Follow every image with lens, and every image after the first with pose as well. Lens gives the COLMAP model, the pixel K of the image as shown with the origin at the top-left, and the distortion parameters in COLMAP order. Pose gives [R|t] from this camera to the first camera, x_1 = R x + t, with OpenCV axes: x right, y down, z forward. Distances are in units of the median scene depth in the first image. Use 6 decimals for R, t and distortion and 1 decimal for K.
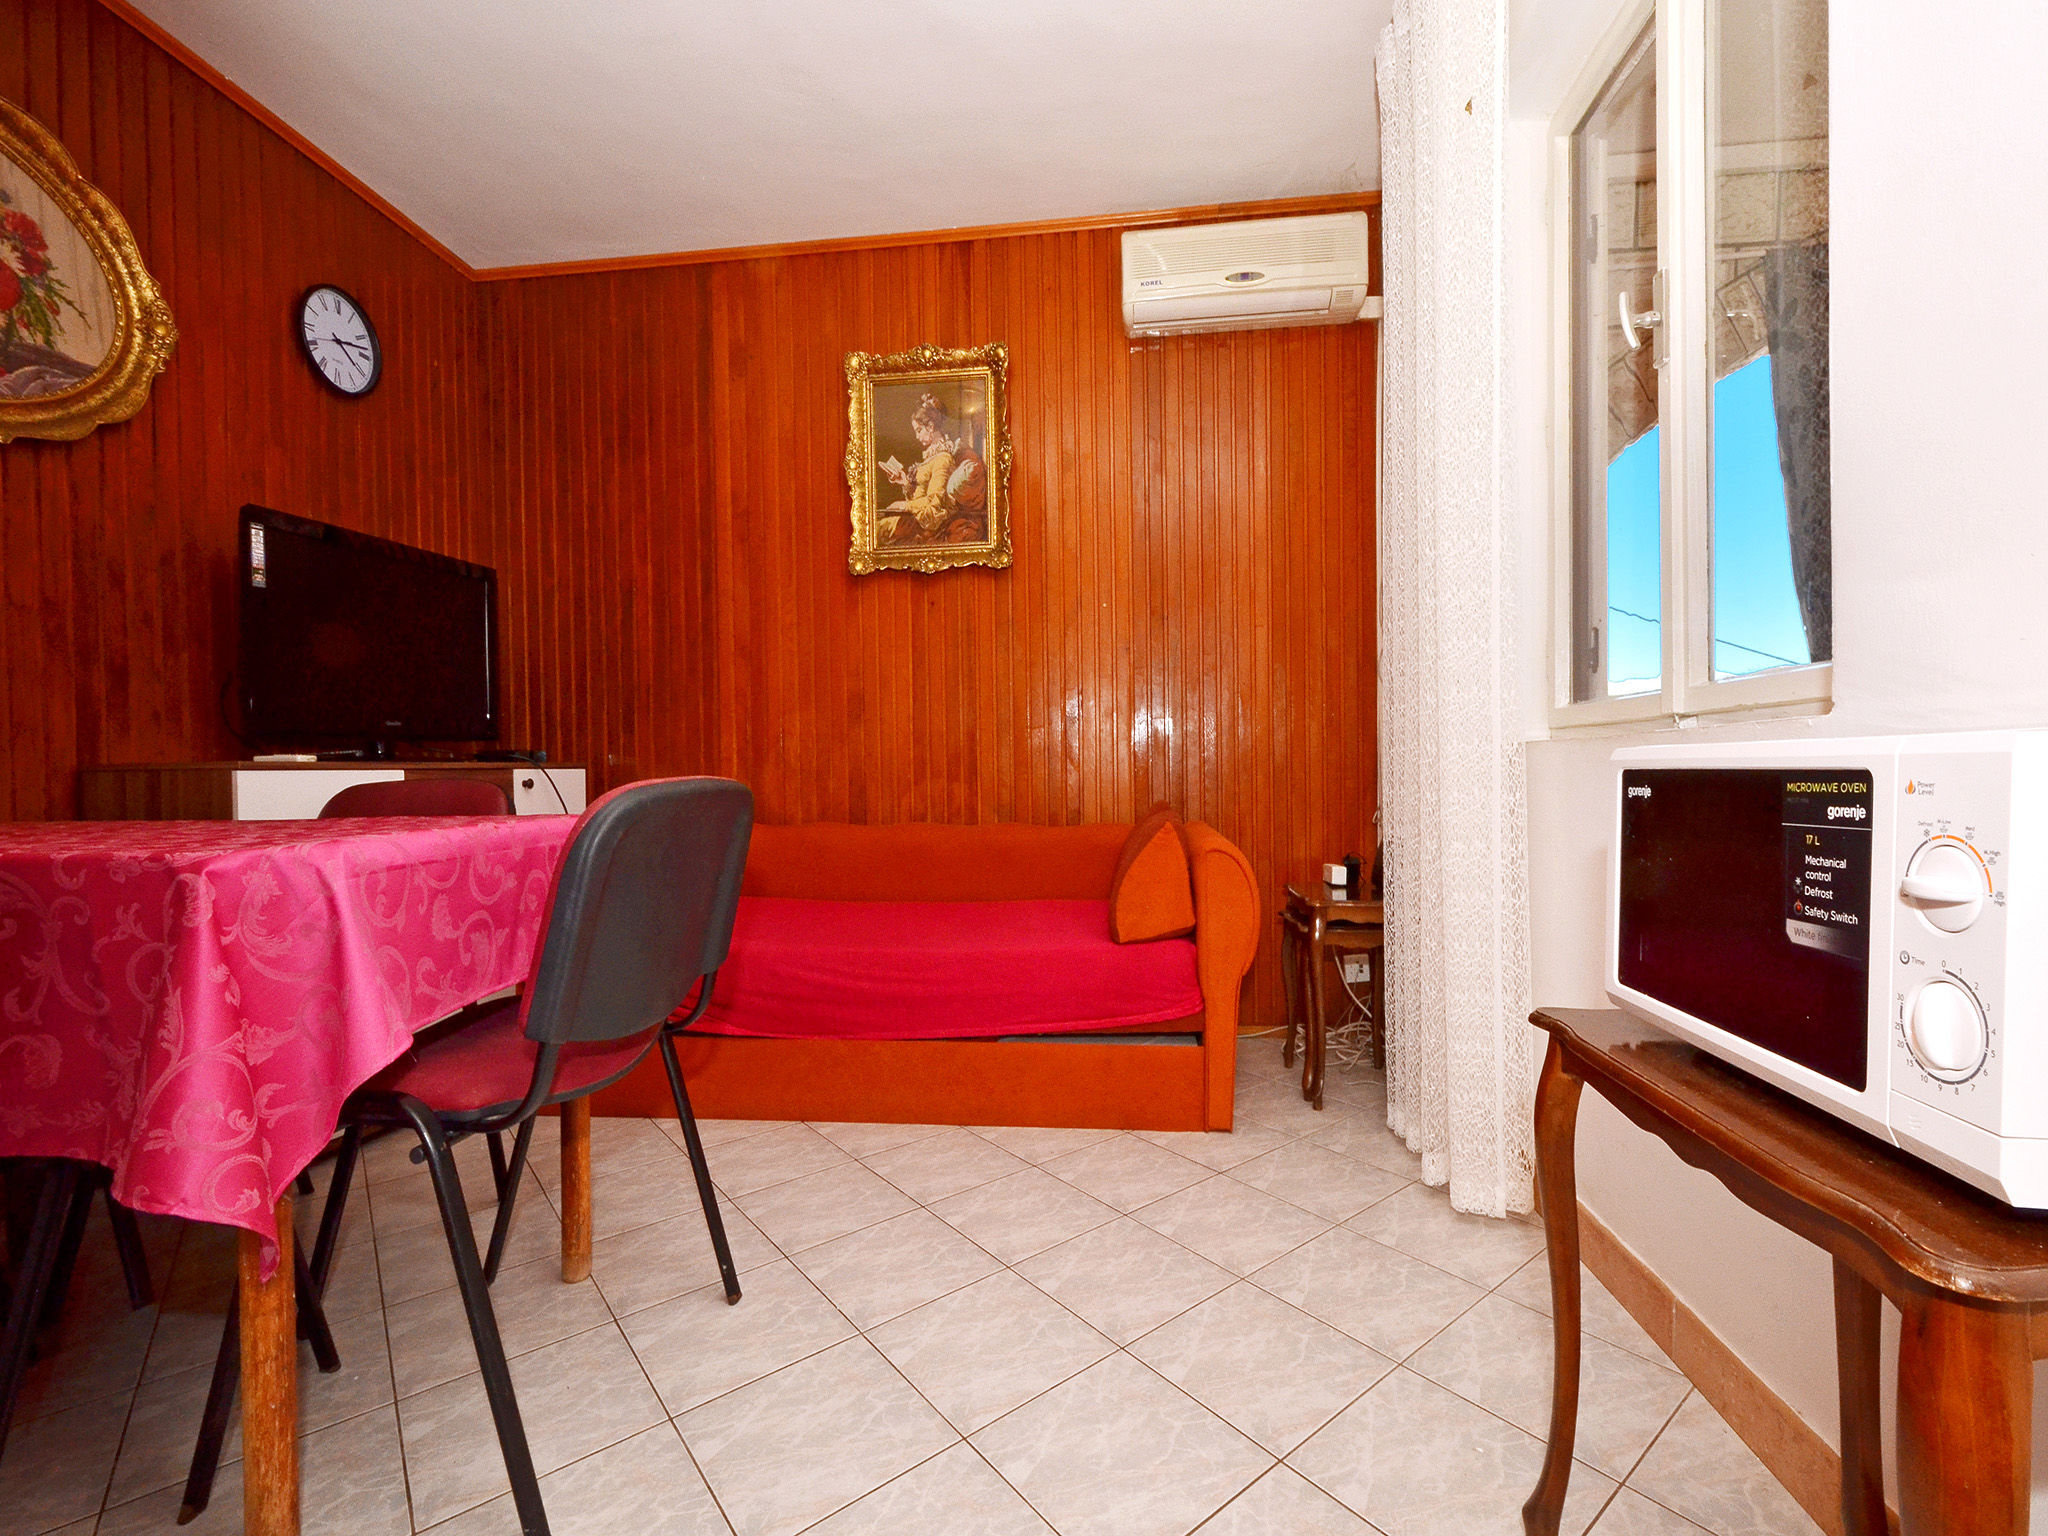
lens RADIAL K [[891.7, 0, 1037.5], [0, 891.7, 777.6], [0, 0, 1]] dist [0.000784, 0.000447]
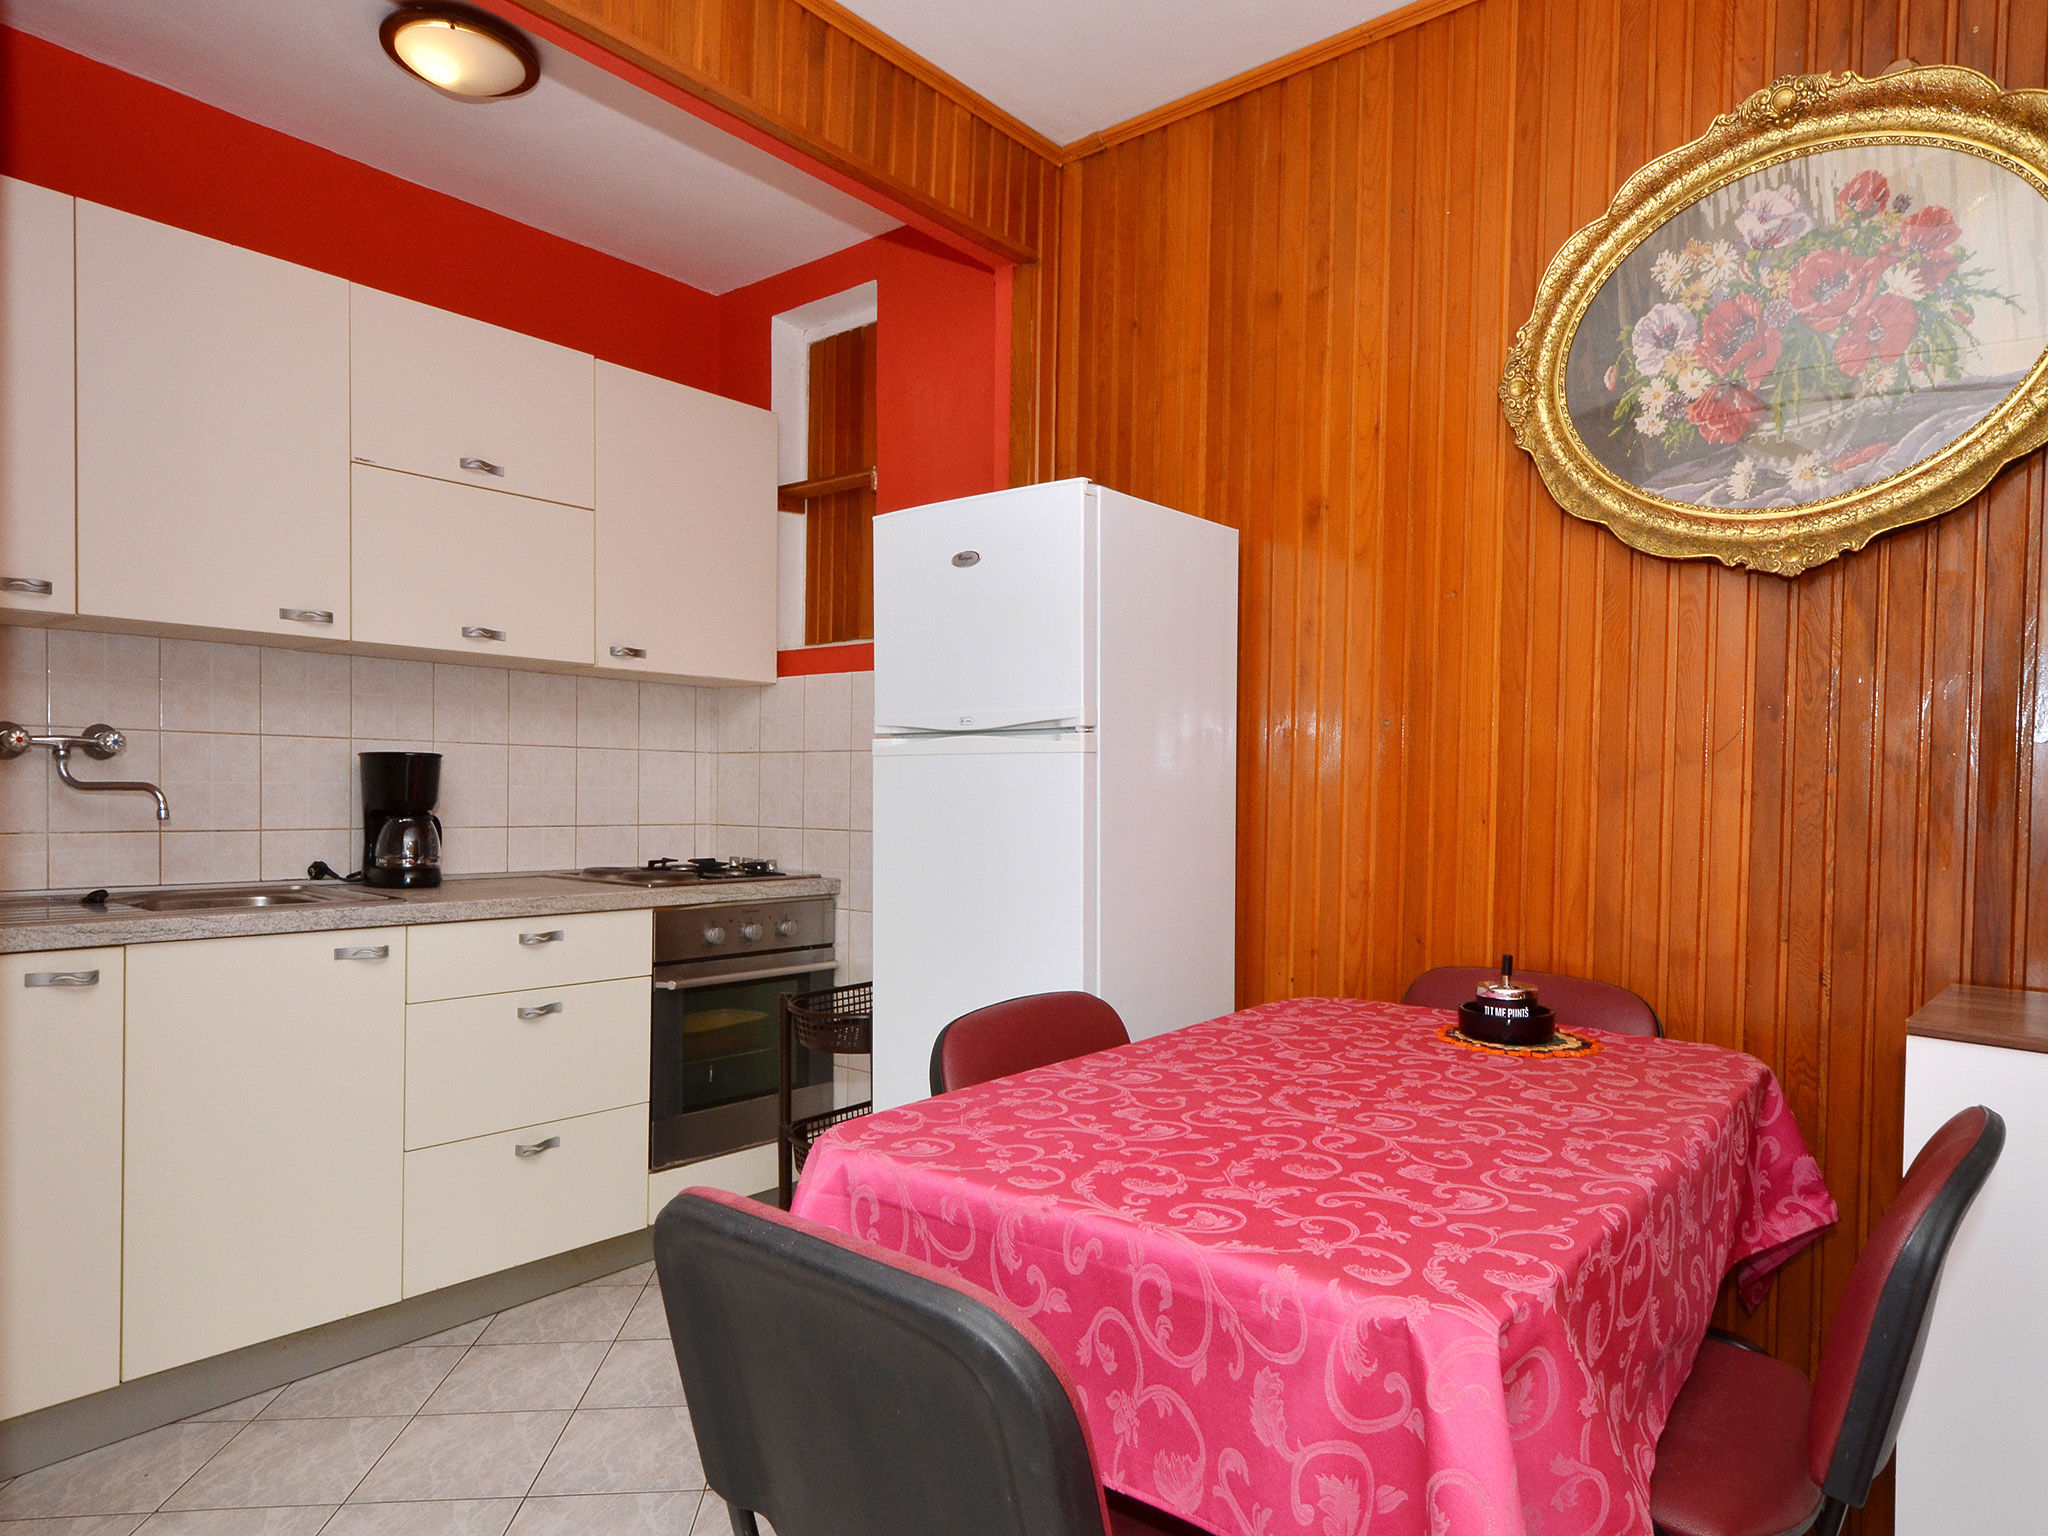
lens RADIAL K [[1210.3, 0, 1027.2], [0, 1210.3, 770.8], [0, 0, 1]] dist [0.000037, -0.000259]
pose [[-0.578351, 0.011782, -0.815703, 0.039698], [-0.012535, 0.999649, 0.023326, -0.124984], [0.815692, 0.023716, -0.578000, 0.618727]]
